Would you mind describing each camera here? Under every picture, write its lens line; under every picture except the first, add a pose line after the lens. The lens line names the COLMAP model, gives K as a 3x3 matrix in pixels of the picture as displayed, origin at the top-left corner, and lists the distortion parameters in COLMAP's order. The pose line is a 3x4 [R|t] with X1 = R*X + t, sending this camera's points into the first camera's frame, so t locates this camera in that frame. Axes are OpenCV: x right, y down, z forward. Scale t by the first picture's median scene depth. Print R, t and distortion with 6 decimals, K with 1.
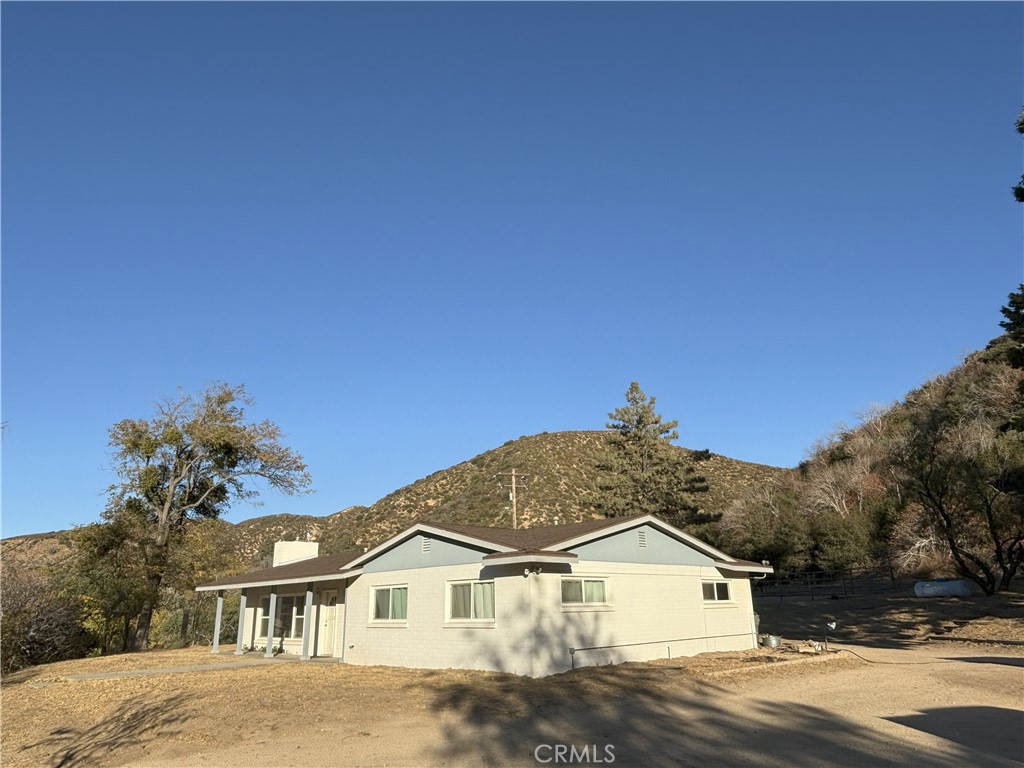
lens RADIAL K [[681.1, 0, 511.2], [0, 681.1, 396.8], [0, 0, 1]] dist [0.051755, -0.001547]
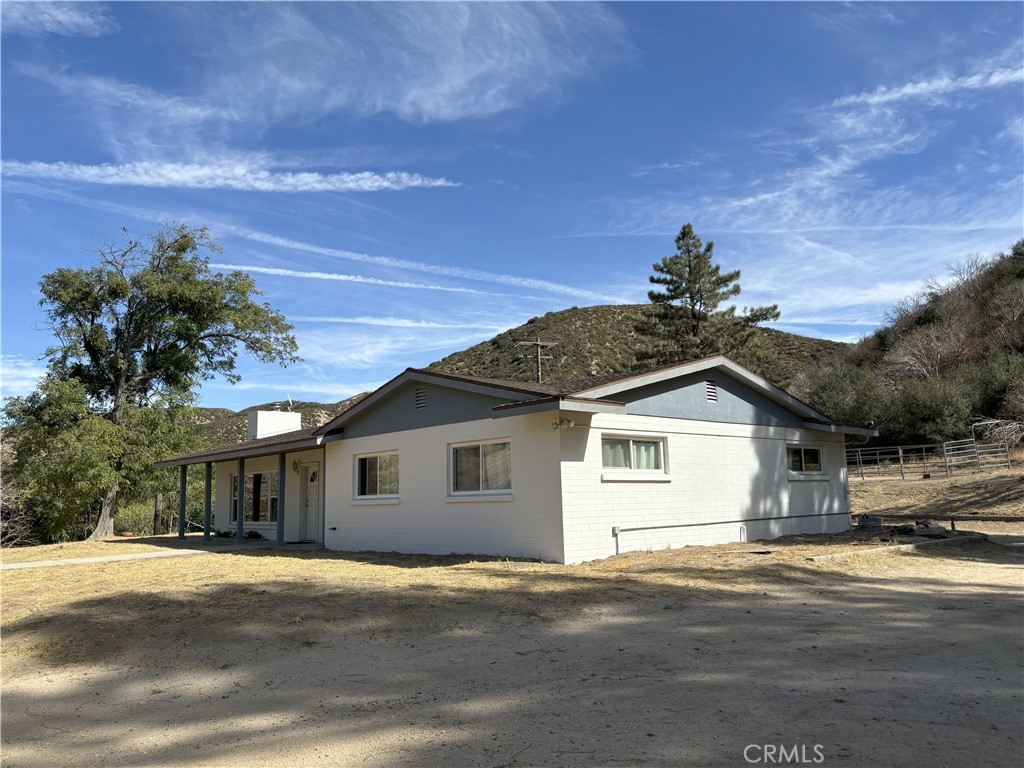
lens RADIAL K [[760.7, 0, 506.9], [0, 760.7, 390.5], [0, 0, 1]] dist [0.093546, -0.153177]
pose [[0.999181, -0.009876, -0.039241, 0.000278], [0.015908, 0.987548, 0.156512, 0.013817], [0.037207, -0.157008, 0.986896, 0.032199]]
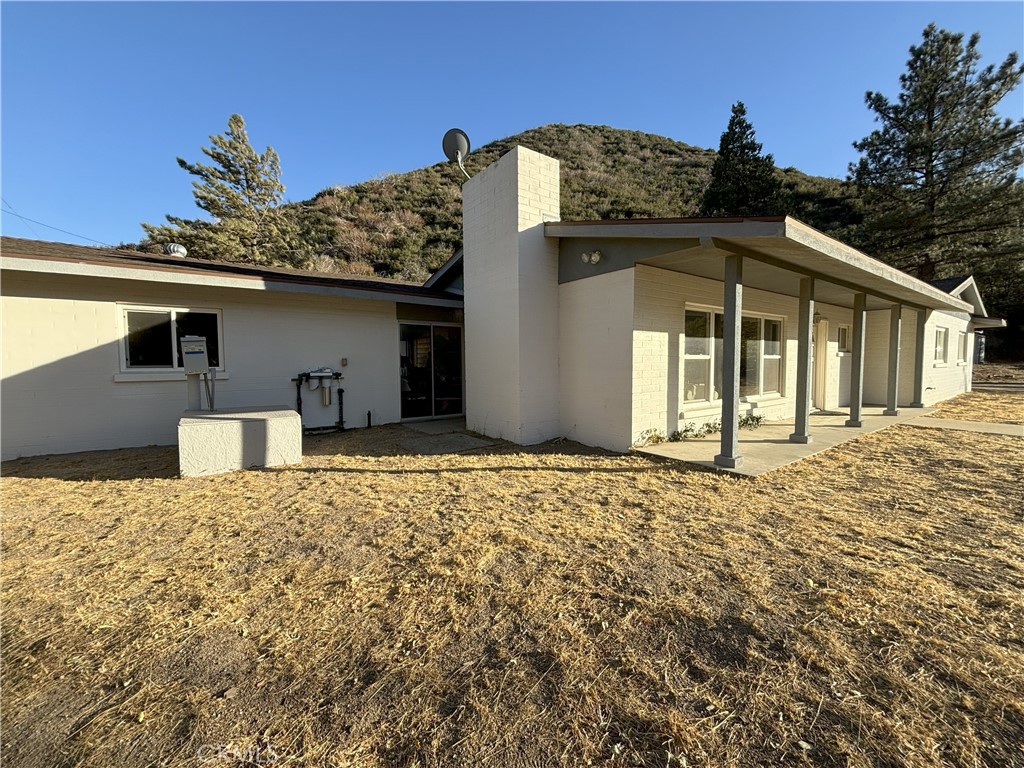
lens RADIAL K [[412.0, 0, 512.0], [0, 412.0, 384.0], [0, 0, 1]] dist [-0.000580, -0.000094]
pose [[0.143393, -0.037637, 0.988950, -0.157183], [-0.279916, 0.956931, 0.077005, 0.088678], [-0.949255, -0.287865, 0.126682, 0.272711]]
